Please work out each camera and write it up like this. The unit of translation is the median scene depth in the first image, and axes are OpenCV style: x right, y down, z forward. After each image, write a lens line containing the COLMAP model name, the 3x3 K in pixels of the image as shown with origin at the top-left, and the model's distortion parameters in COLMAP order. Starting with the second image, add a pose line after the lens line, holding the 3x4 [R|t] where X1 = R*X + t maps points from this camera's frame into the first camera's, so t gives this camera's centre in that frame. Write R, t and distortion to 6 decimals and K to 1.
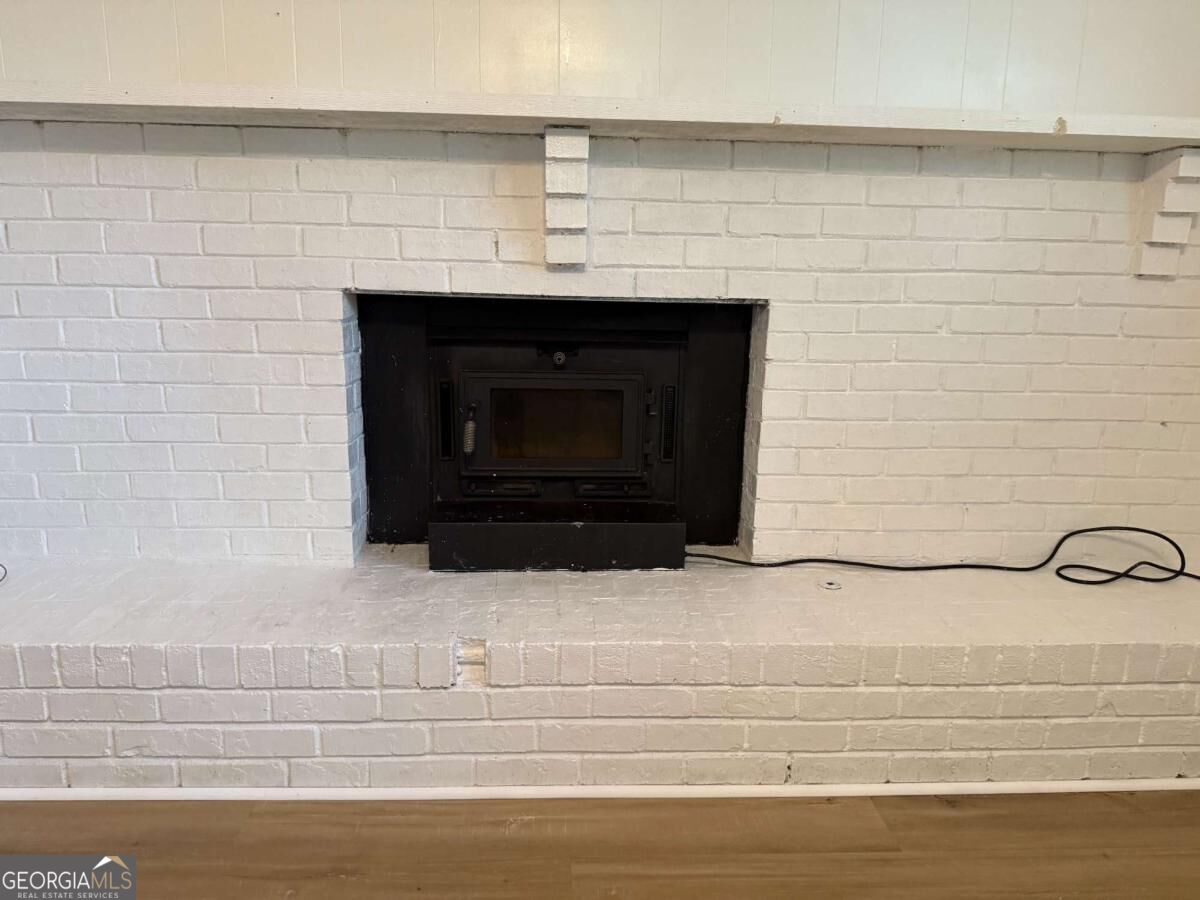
lens RADIAL K [[836.4, 0, 604.3], [0, 836.4, 450.0], [0, 0, 1]] dist [0.005140, -0.000611]
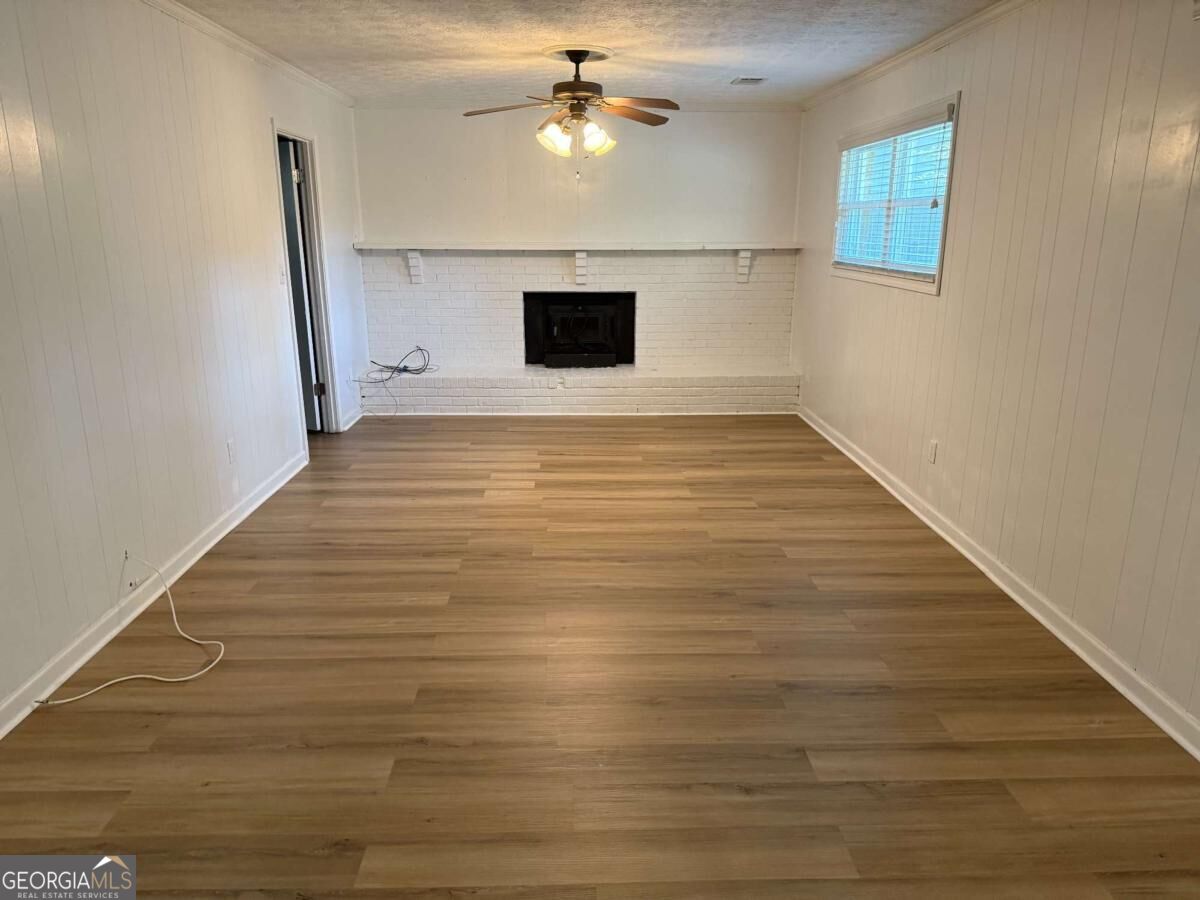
lens RADIAL K [[836.4, 0, 592.5], [0, 836.4, 455.4], [0, 0, 1]] dist [0.005140, -0.000611]
pose [[0.999278, -0.013520, -0.035499, 0.126146], [0.016366, 0.996568, 0.081150, 0.240494], [0.034280, -0.081672, 0.996070, -2.765629]]
